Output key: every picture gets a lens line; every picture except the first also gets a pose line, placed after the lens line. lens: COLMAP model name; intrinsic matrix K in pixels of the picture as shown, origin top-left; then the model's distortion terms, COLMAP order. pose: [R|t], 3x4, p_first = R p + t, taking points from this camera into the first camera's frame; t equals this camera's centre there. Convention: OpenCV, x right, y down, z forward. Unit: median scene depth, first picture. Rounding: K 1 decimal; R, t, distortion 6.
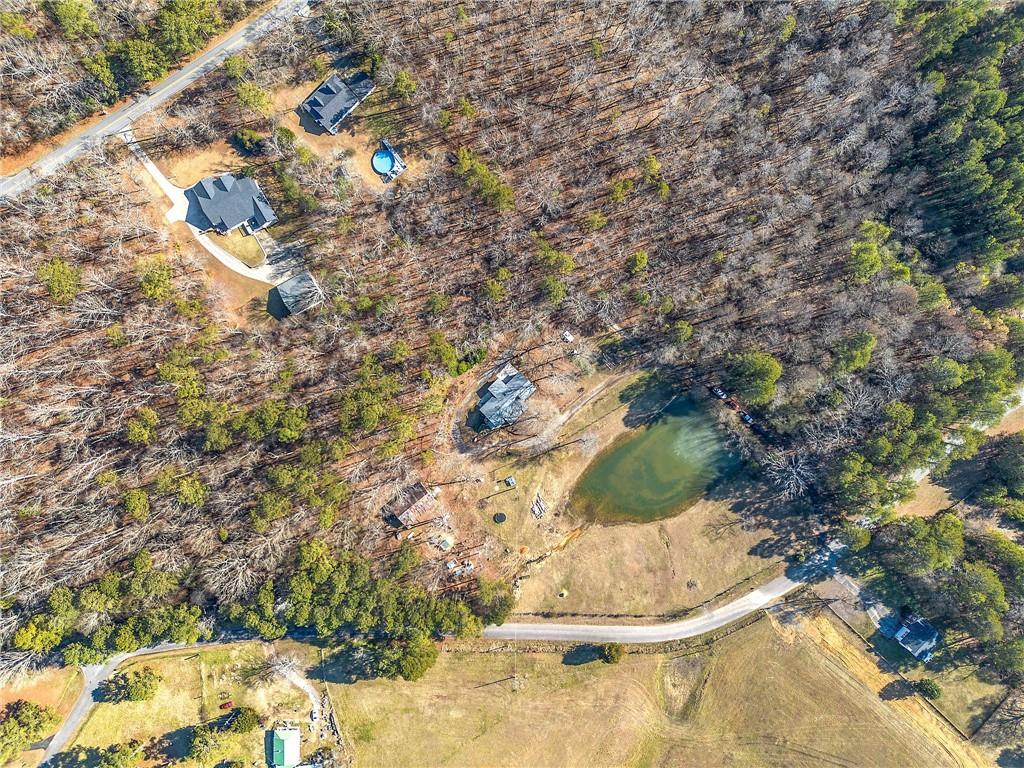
lens RADIAL K [[725.1, 0, 512.0], [0, 725.1, 384.0], [0, 0, 1]] dist [0.005496, -0.004349]
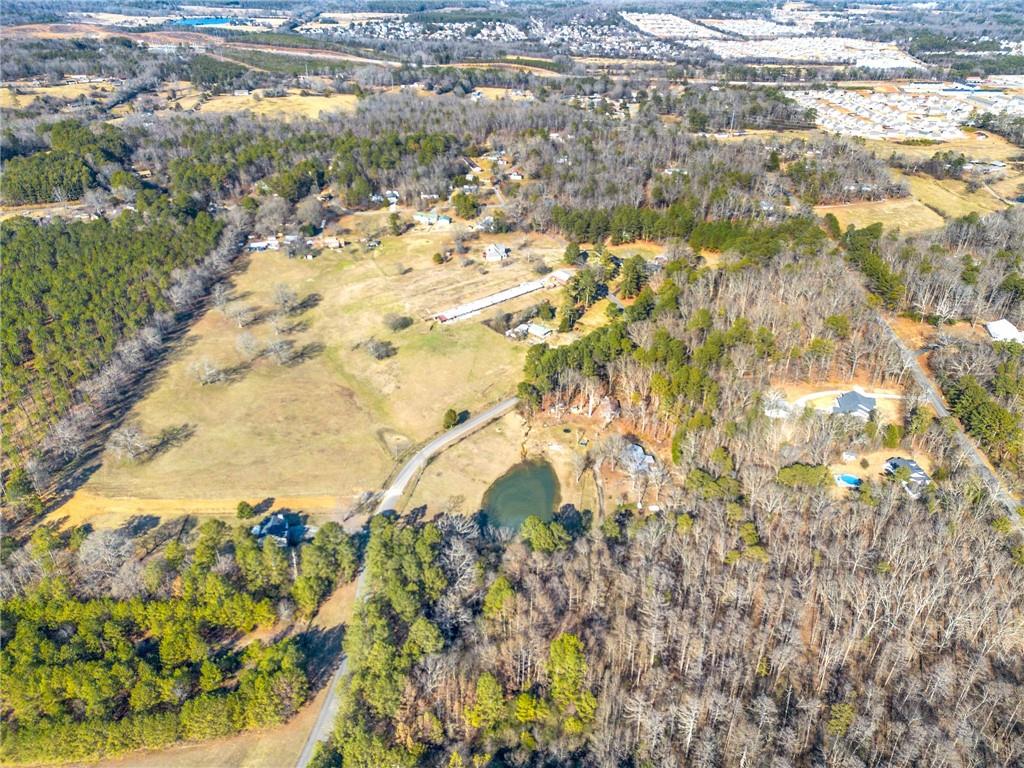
lens RADIAL K [[725.1, 0, 512.0], [0, 725.1, 384.0], [0, 0, 1]] dist [0.005496, -0.004349]
pose [[-0.655271, 0.388809, -0.647648, 0.949925], [-0.755161, -0.358442, 0.548863, -0.481469], [-0.018742, 0.848732, 0.528490, 0.169301]]
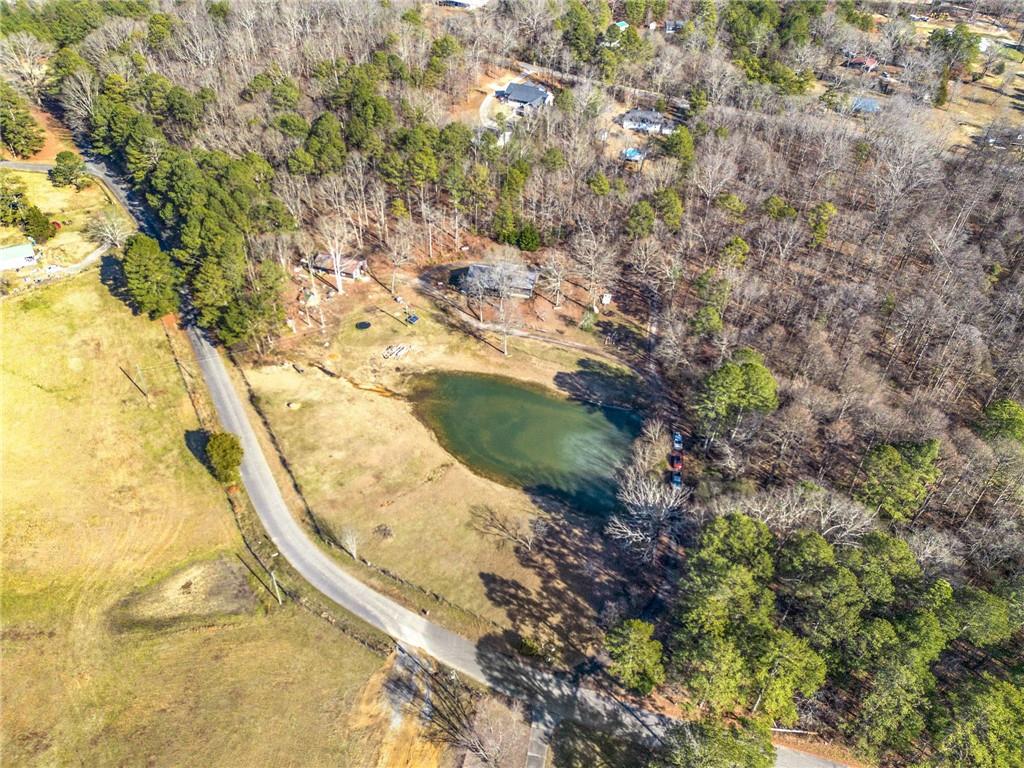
lens RADIAL K [[725.1, 0, 512.0], [0, 725.1, 384.0], [0, 0, 1]] dist [0.005496, -0.004349]
pose [[0.515704, 0.552884, -0.654499, 0.604764], [-0.856216, 0.305194, -0.416834, 0.391525], [-0.030712, 0.775355, 0.630778, 0.560824]]
